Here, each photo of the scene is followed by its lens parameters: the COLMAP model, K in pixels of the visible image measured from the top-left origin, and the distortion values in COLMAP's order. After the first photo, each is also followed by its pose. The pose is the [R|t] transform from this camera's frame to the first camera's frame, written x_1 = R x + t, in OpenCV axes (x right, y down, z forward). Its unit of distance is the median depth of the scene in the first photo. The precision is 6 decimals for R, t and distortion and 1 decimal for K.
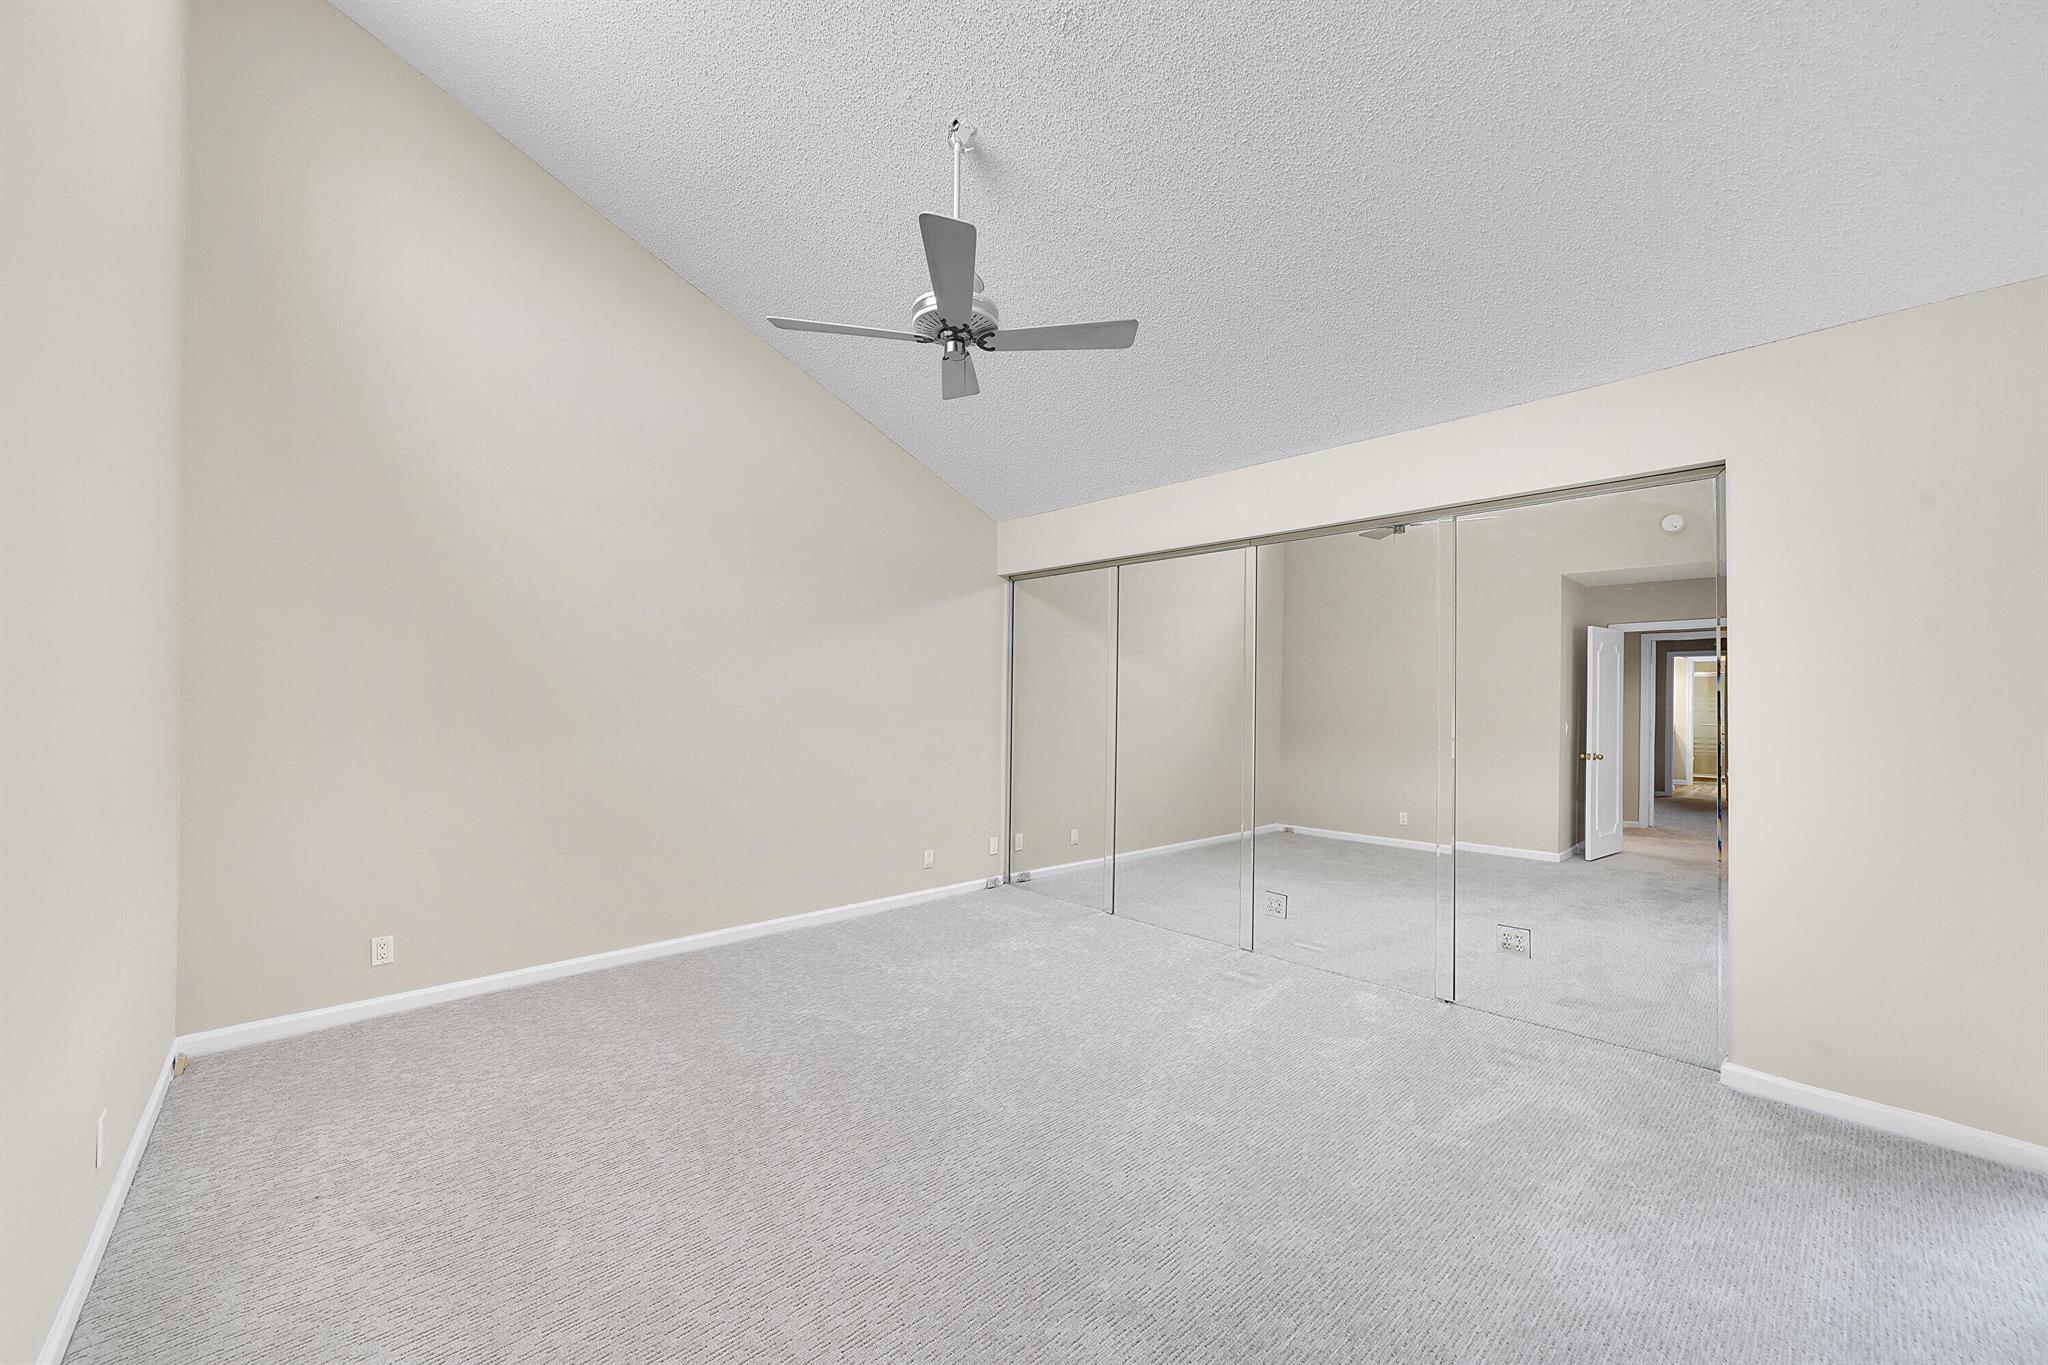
lens RADIAL K [[793.9, 0, 1016.4], [0, 793.9, 681.4], [0, 0, 1]] dist [0.002121, 0.000332]
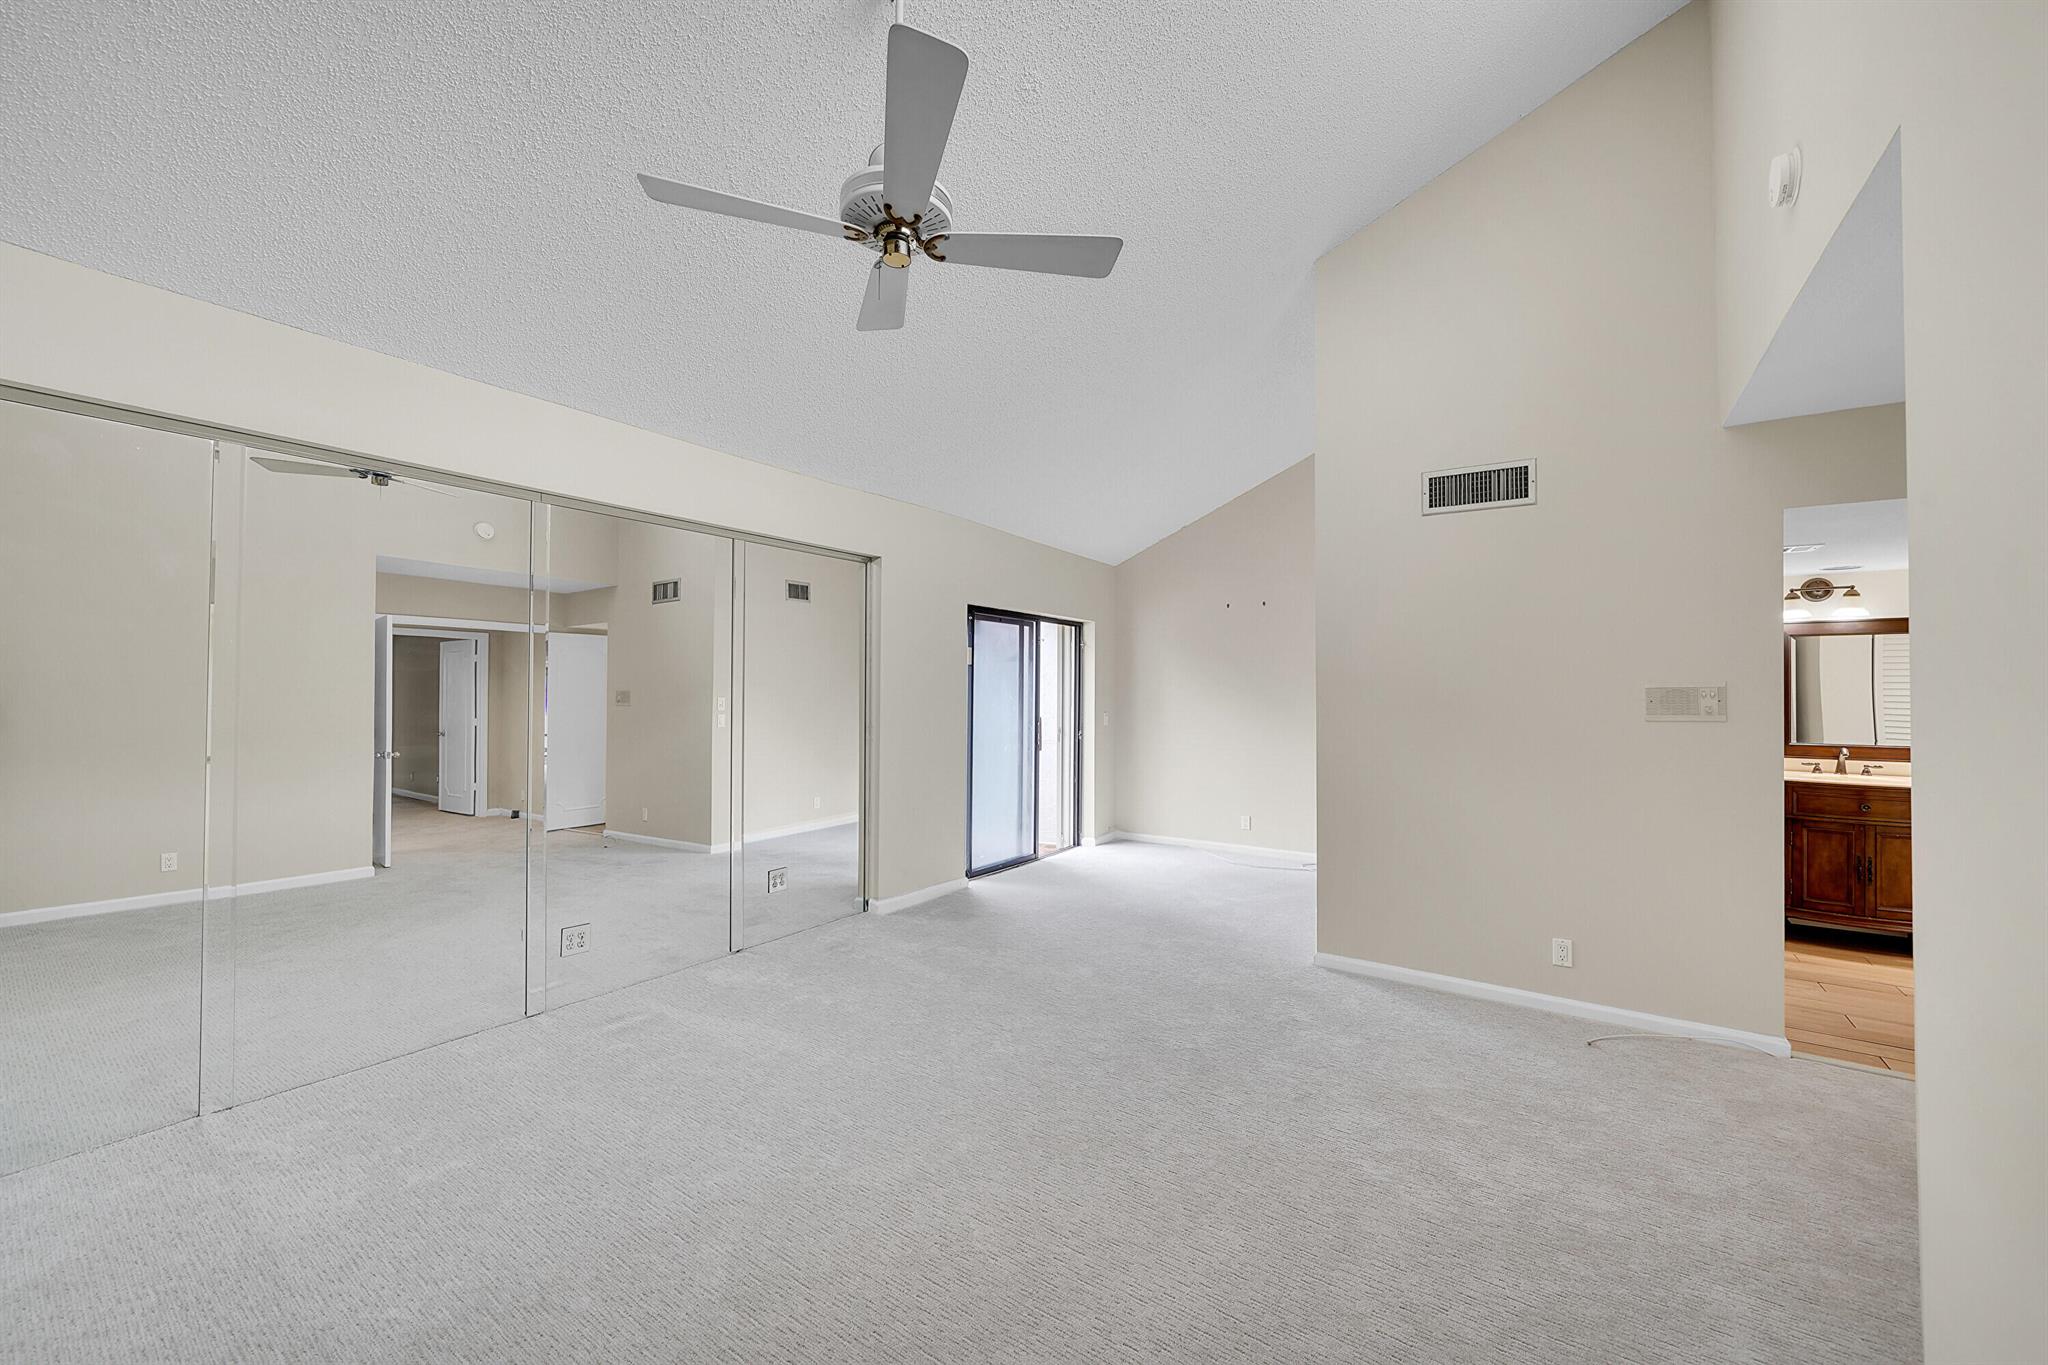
lens RADIAL K [[793.9, 0, 1030.0], [0, 793.9, 685.0], [0, 0, 1]] dist [0.002121, 0.000332]
pose [[-0.209771, -0.001415, 0.977749, -0.430689], [-0.028419, 0.999585, -0.004650, 0.000004], [-0.977337, -0.028762, -0.209724, 0.510770]]
